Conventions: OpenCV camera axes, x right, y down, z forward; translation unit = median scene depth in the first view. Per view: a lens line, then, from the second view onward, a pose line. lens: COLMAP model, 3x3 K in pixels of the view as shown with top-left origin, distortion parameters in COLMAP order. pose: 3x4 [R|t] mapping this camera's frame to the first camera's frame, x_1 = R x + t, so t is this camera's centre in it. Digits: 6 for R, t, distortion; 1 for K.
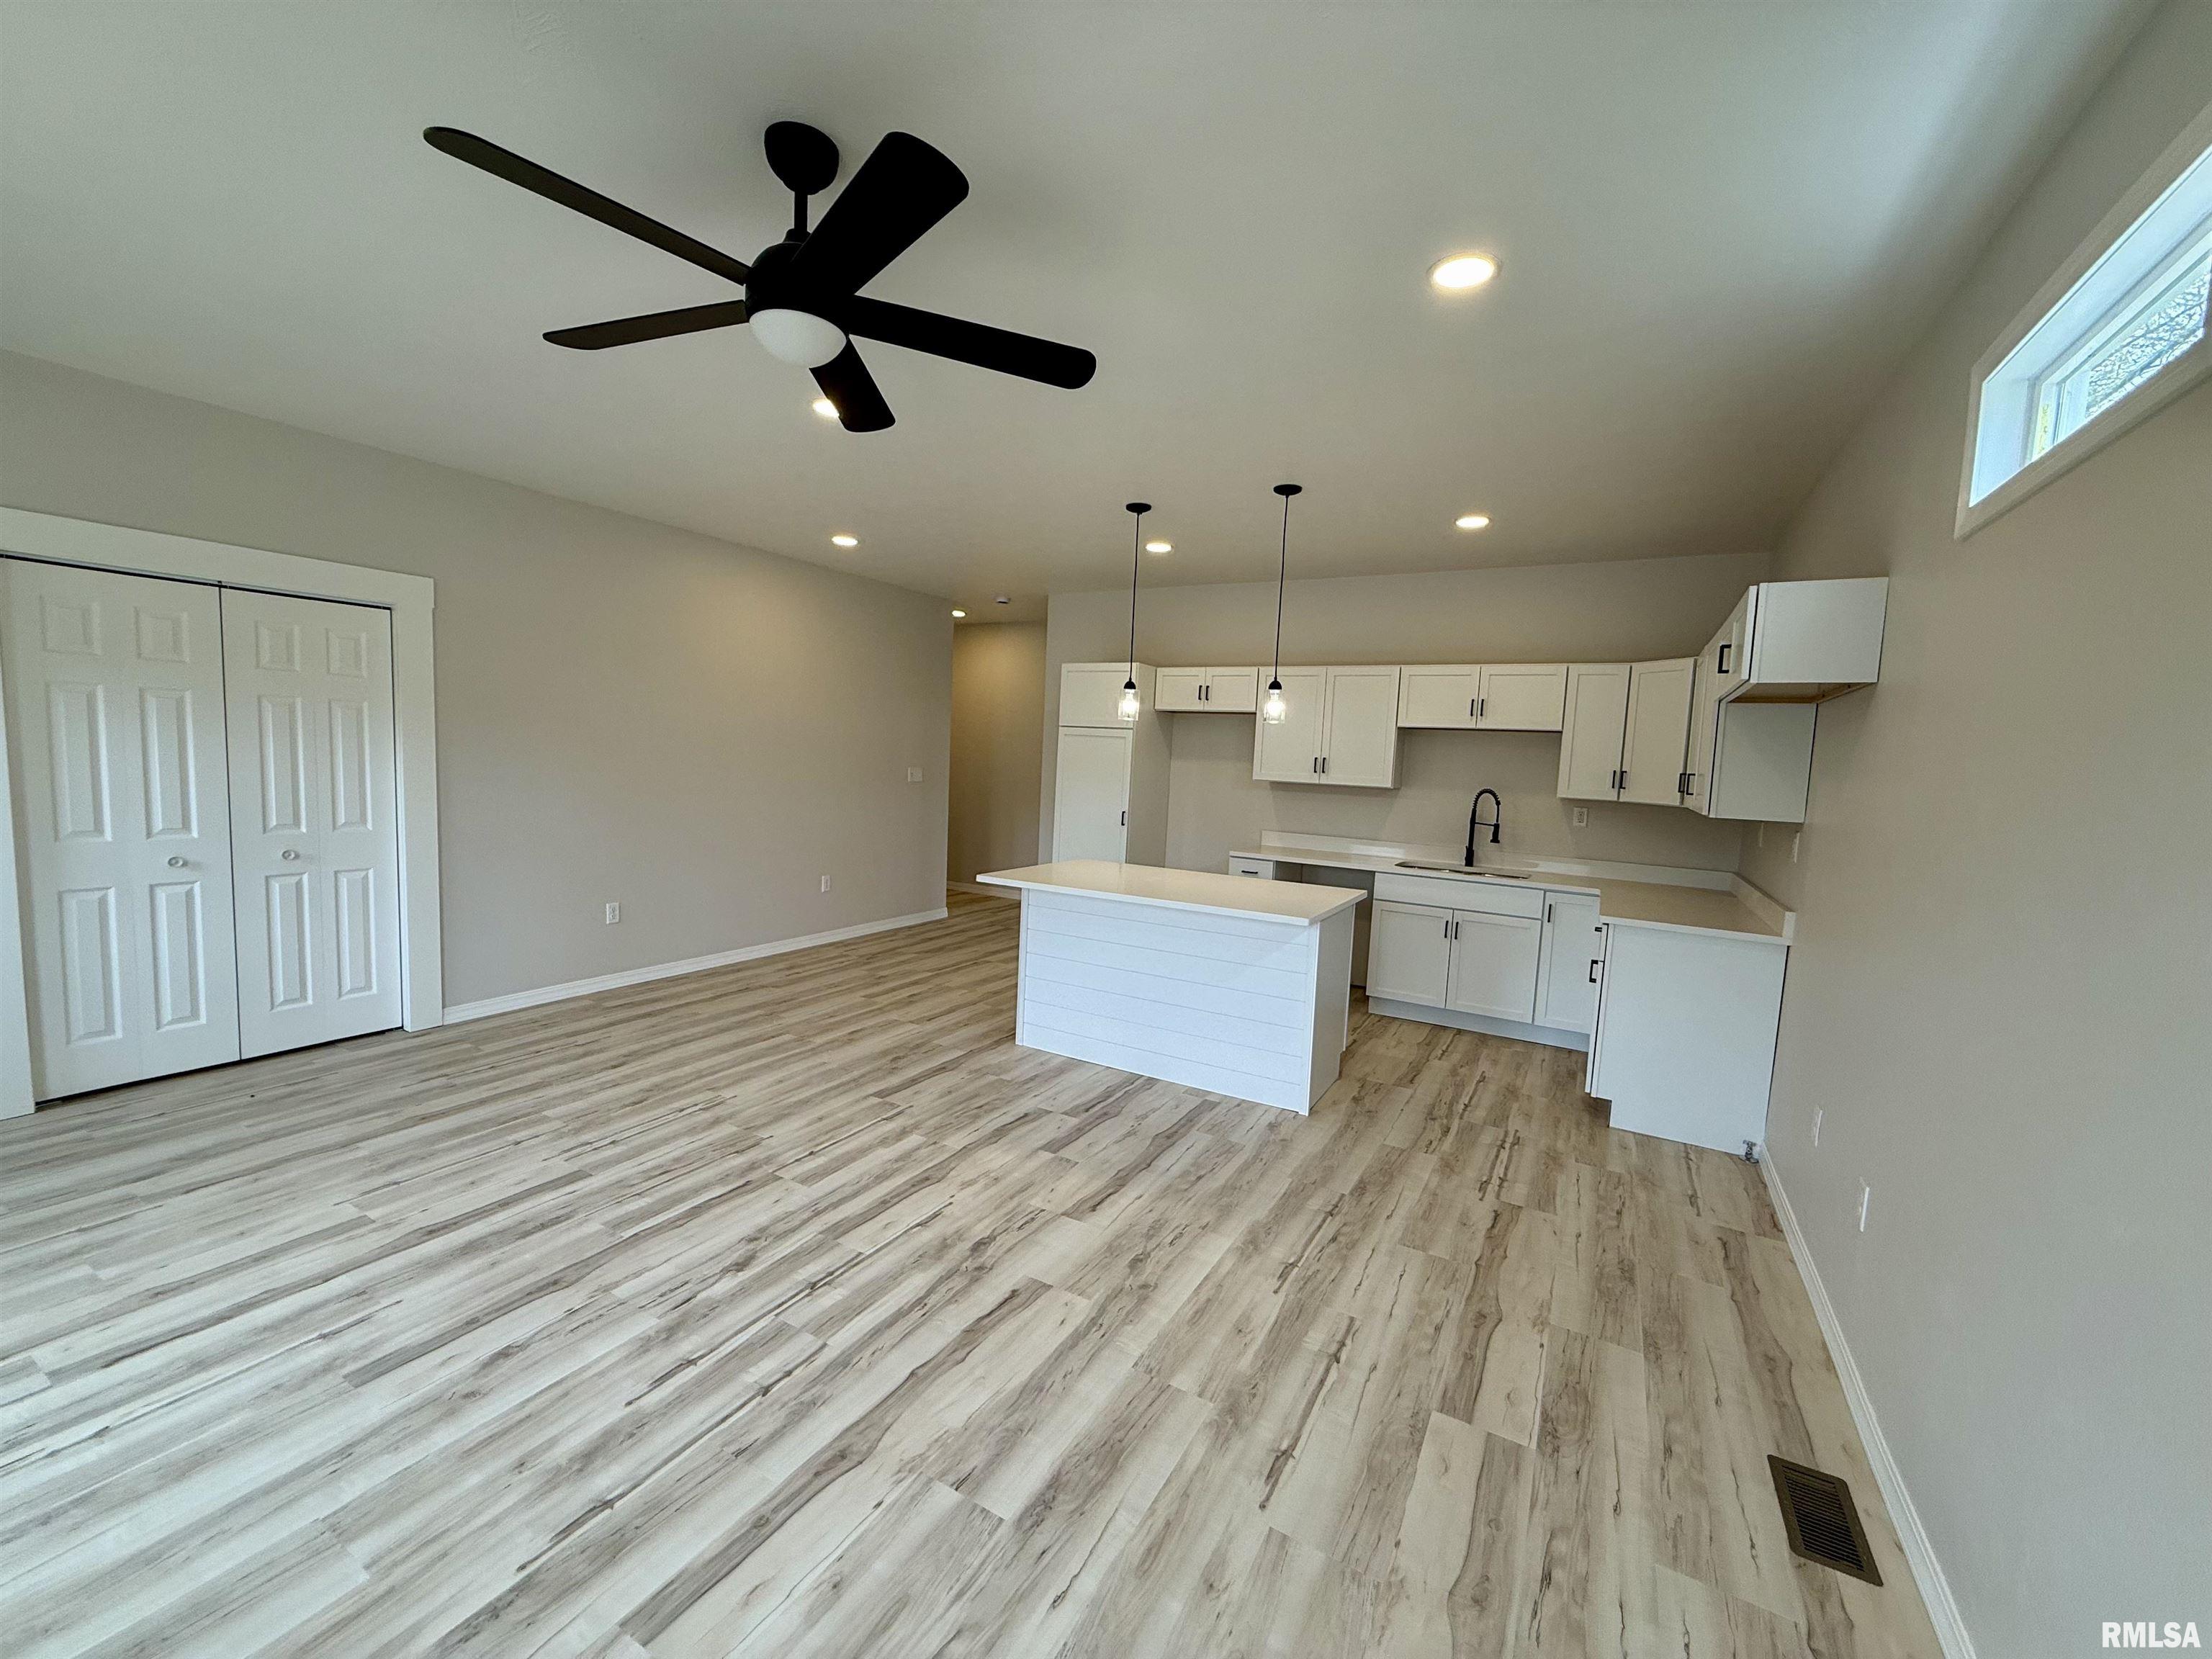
lens RADIAL K [[883.1, 0, 1097.0], [0, 883.1, 831.3], [0, 0, 1]] dist [-0.001053, 0.000298]
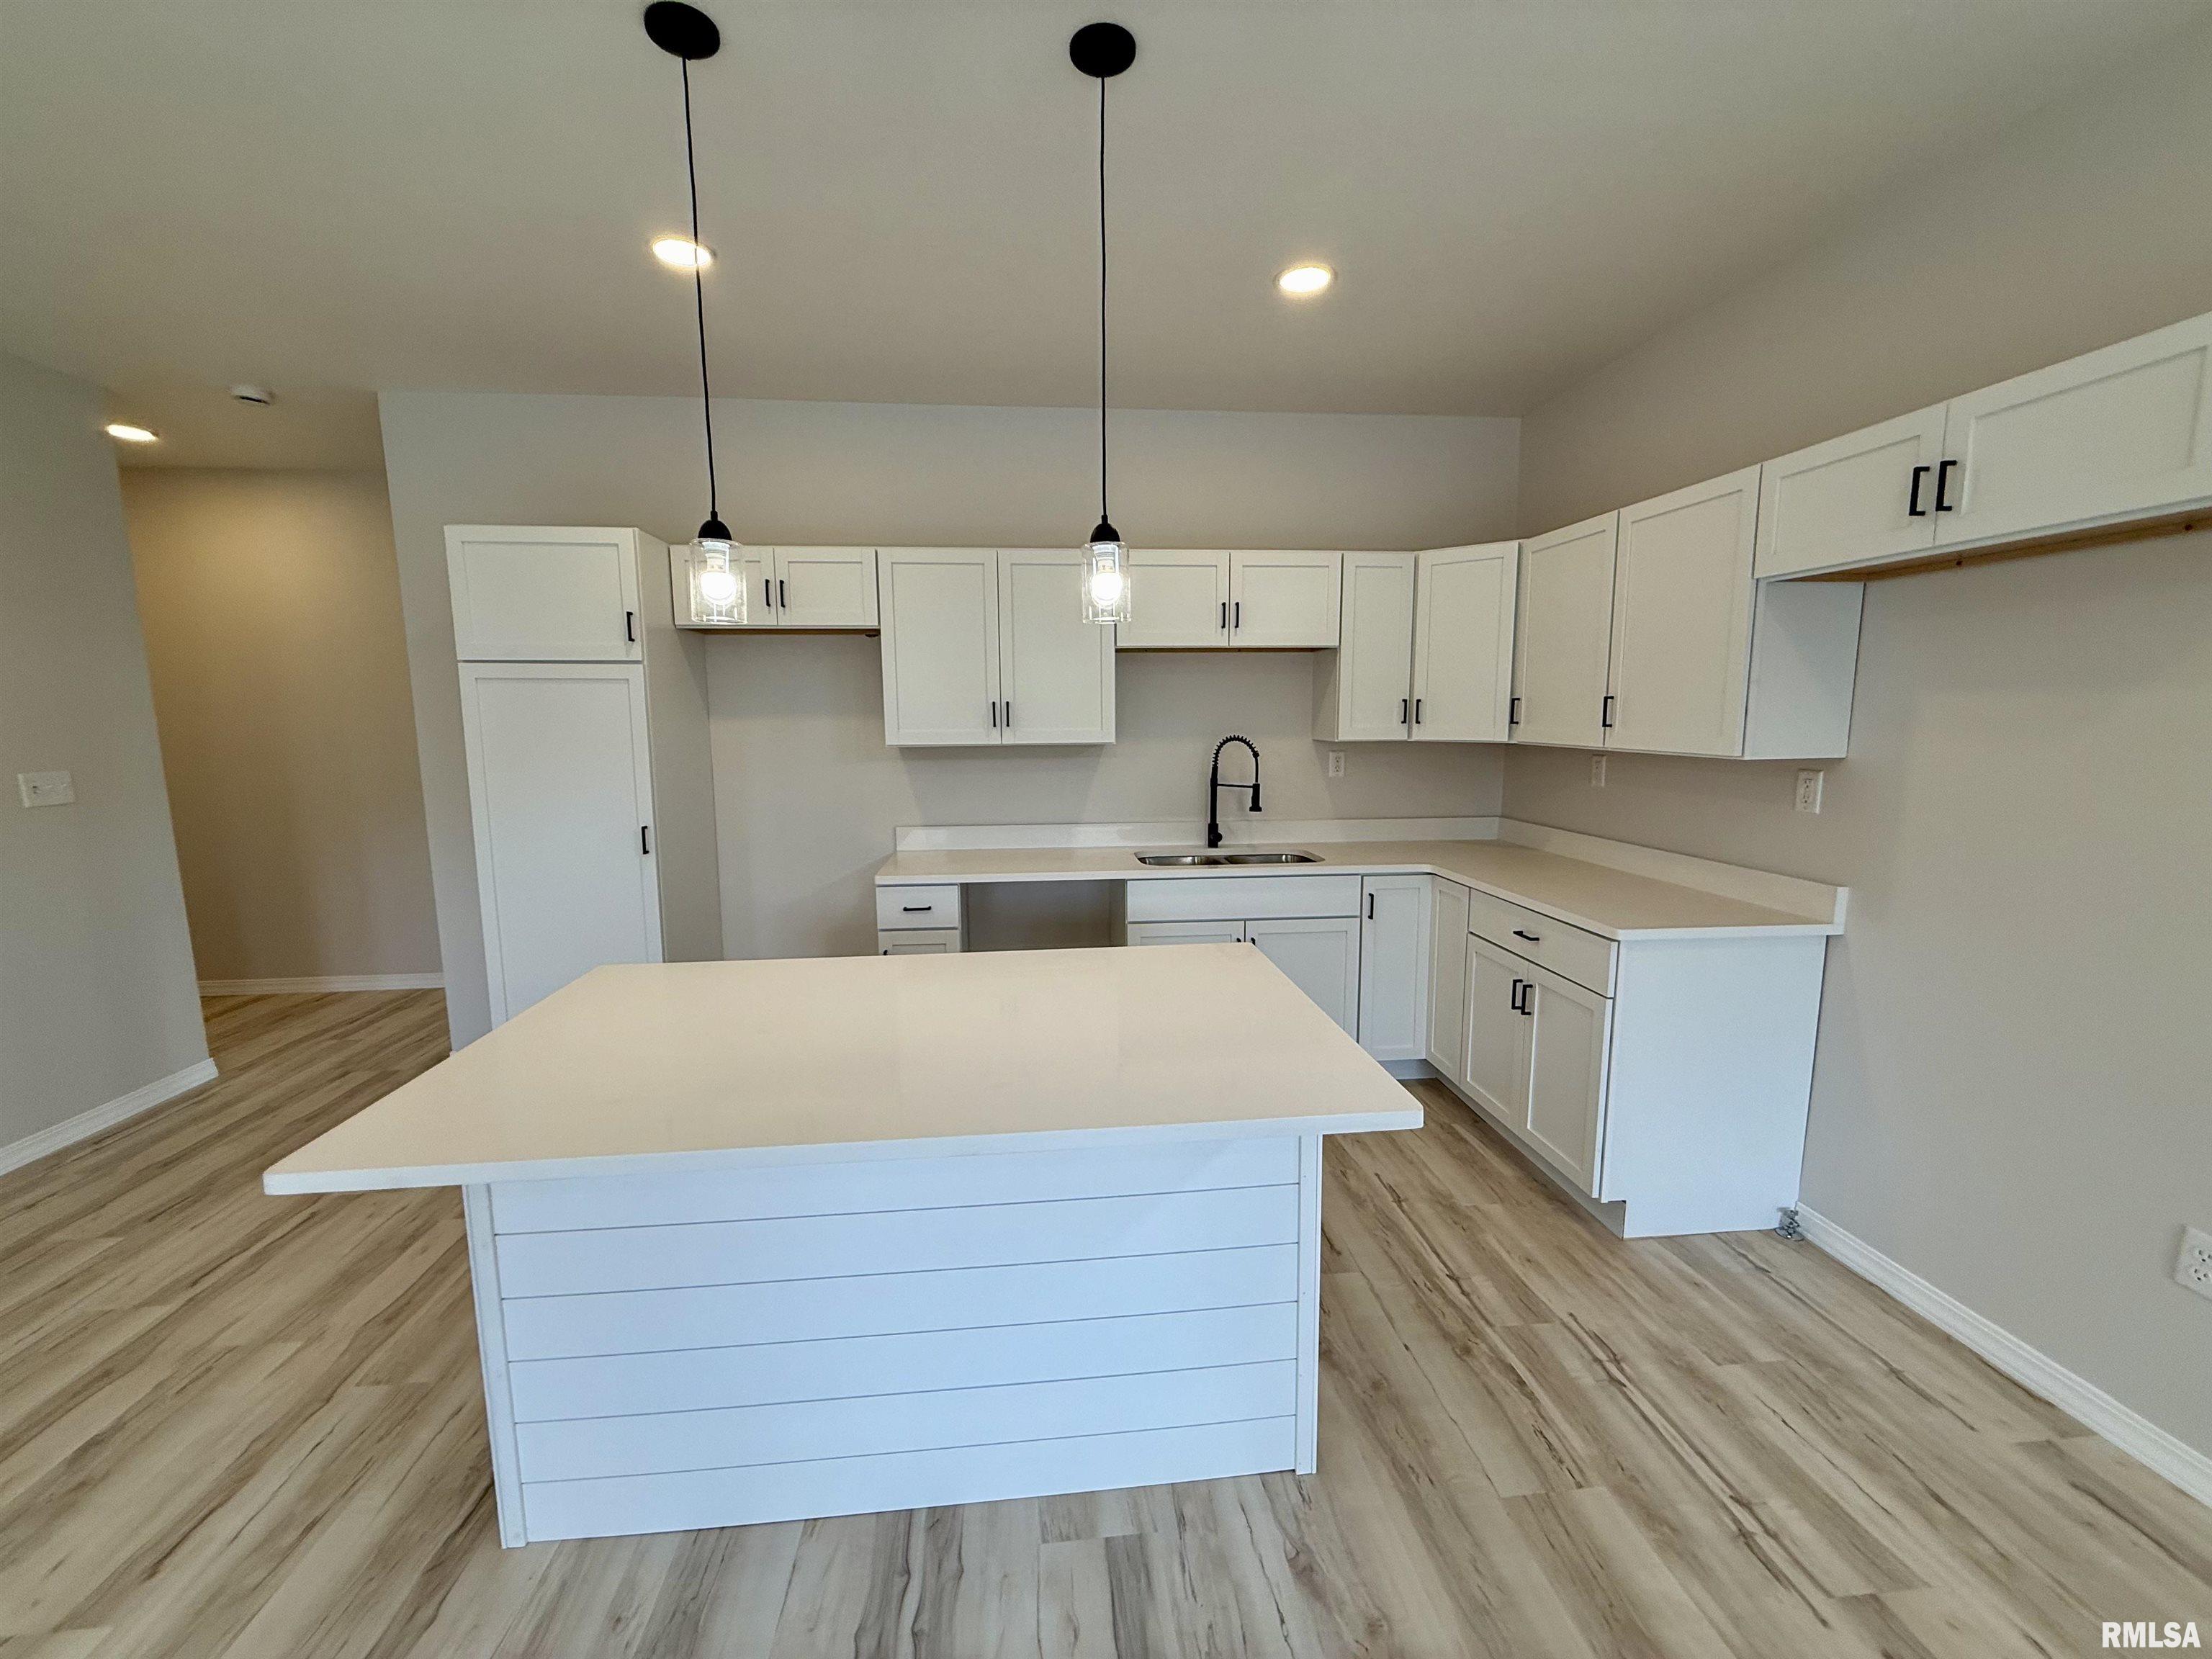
lens RADIAL K [[883.1, 0, 1098.4], [0, 883.1, 829.7], [0, 0, 1]] dist [-0.001053, 0.000298]
pose [[0.812840, -0.129212, 0.567974, -0.080905], [0.096430, 0.991481, 0.087556, -0.070688], [-0.574449, -0.016399, 0.818376, 0.764547]]
